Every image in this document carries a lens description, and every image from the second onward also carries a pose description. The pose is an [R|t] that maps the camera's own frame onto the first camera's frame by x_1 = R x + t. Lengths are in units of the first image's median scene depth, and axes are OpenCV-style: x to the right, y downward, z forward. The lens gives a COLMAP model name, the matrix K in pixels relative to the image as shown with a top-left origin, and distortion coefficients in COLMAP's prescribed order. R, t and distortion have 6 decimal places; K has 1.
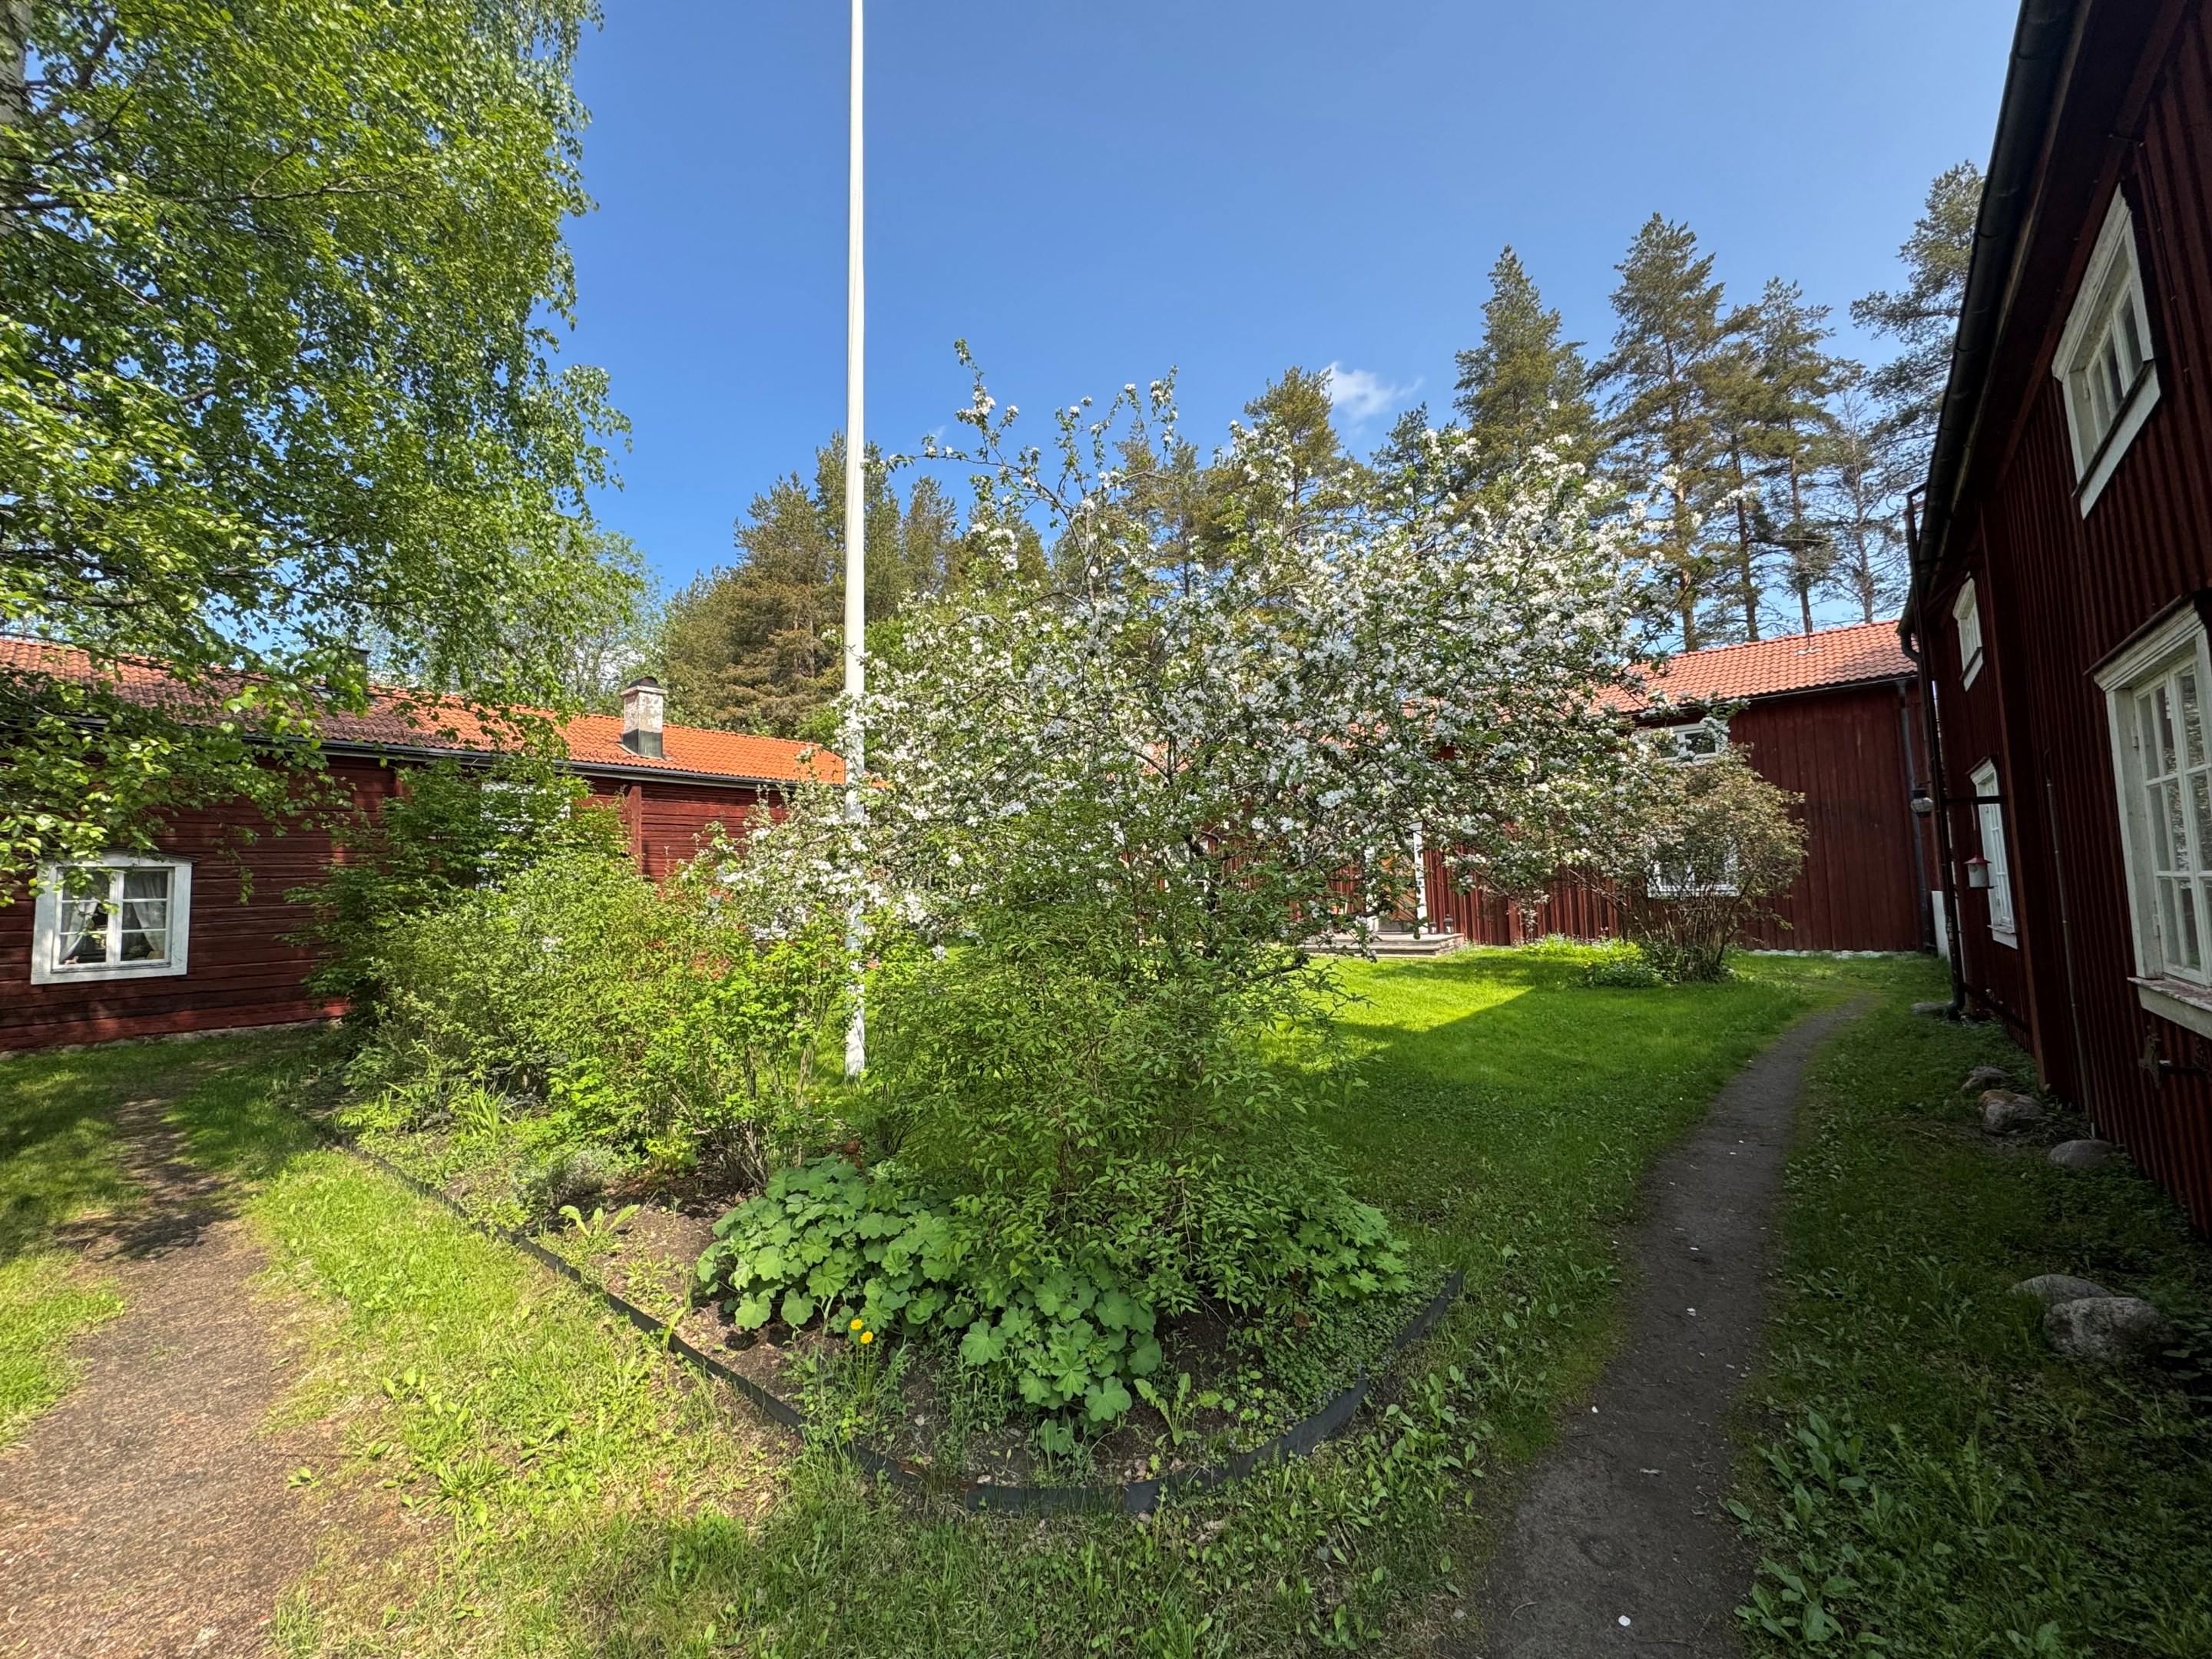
lens RADIAL K [[873.3, 0, 1109.4], [0, 873.3, 825.0], [0, 0, 1]] dist [-0.006601, -0.000441]
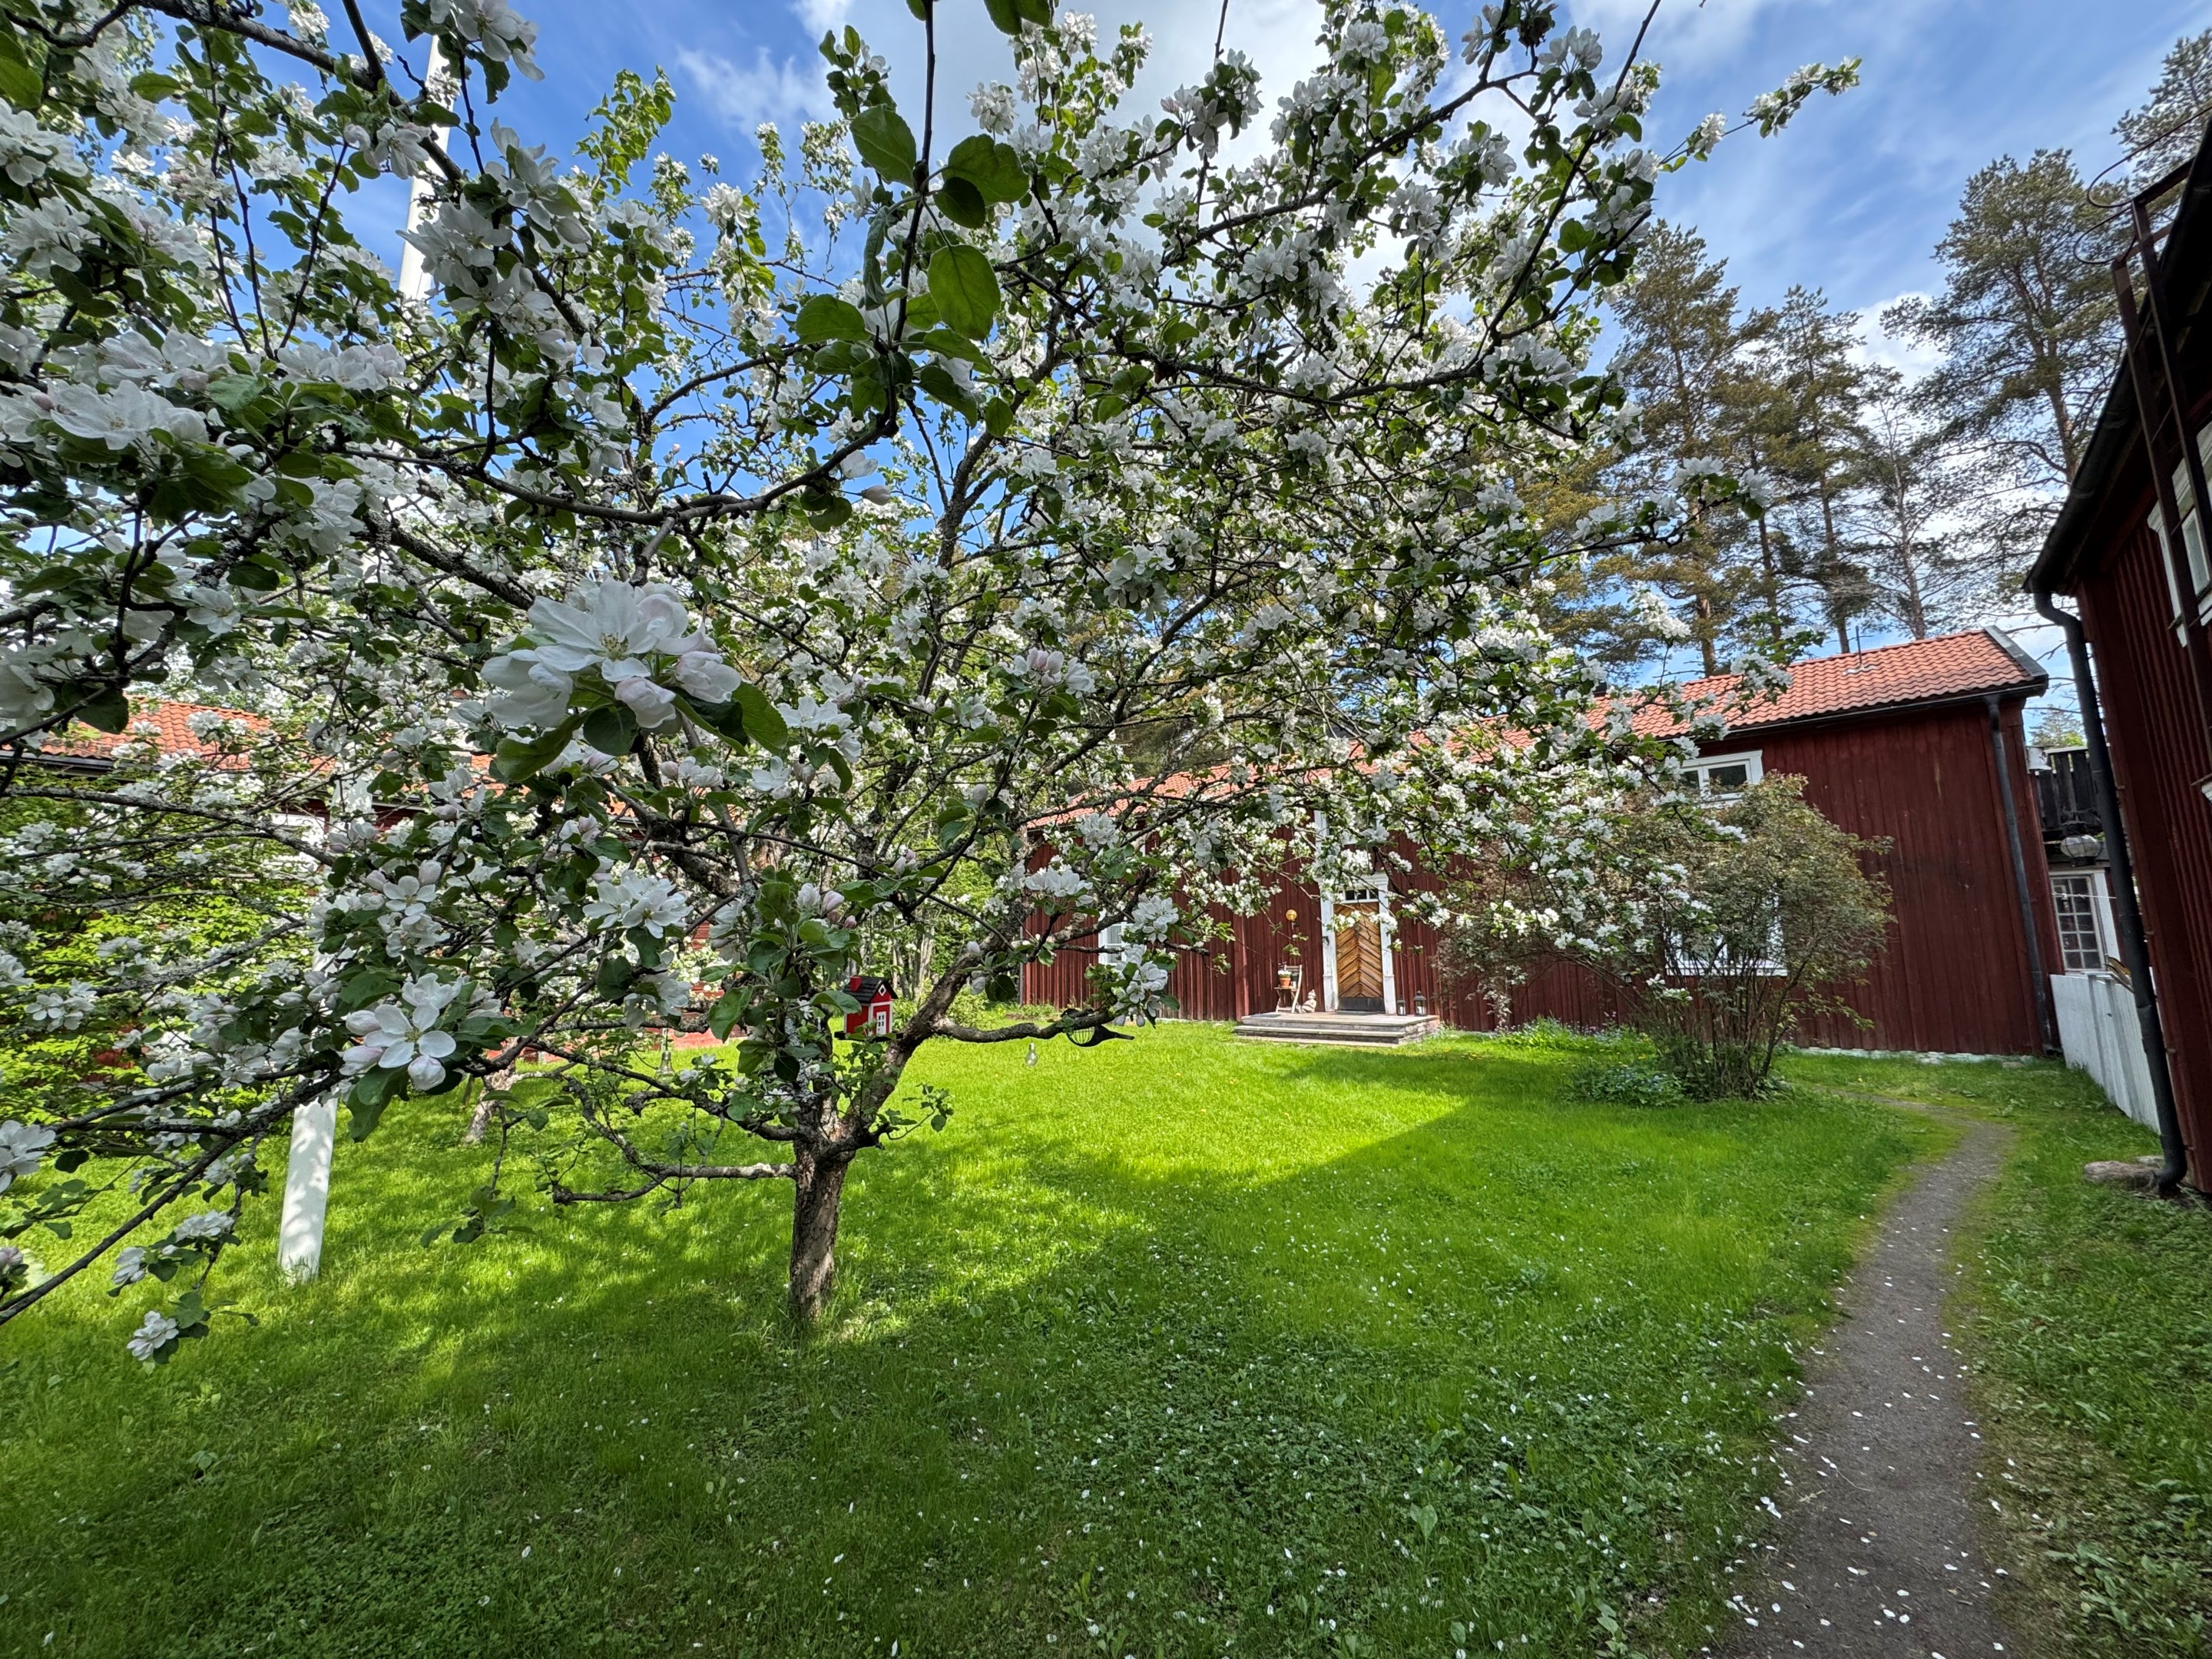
lens RADIAL K [[873.3, 0, 1111.7], [0, 873.3, 824.1], [0, 0, 1]] dist [-0.006601, -0.000441]
pose [[0.999688, 0.015265, -0.019767, 0.083271], [-0.016601, 0.997461, -0.069251, 0.006347], [0.018659, 0.069557, 0.997403, 0.126675]]
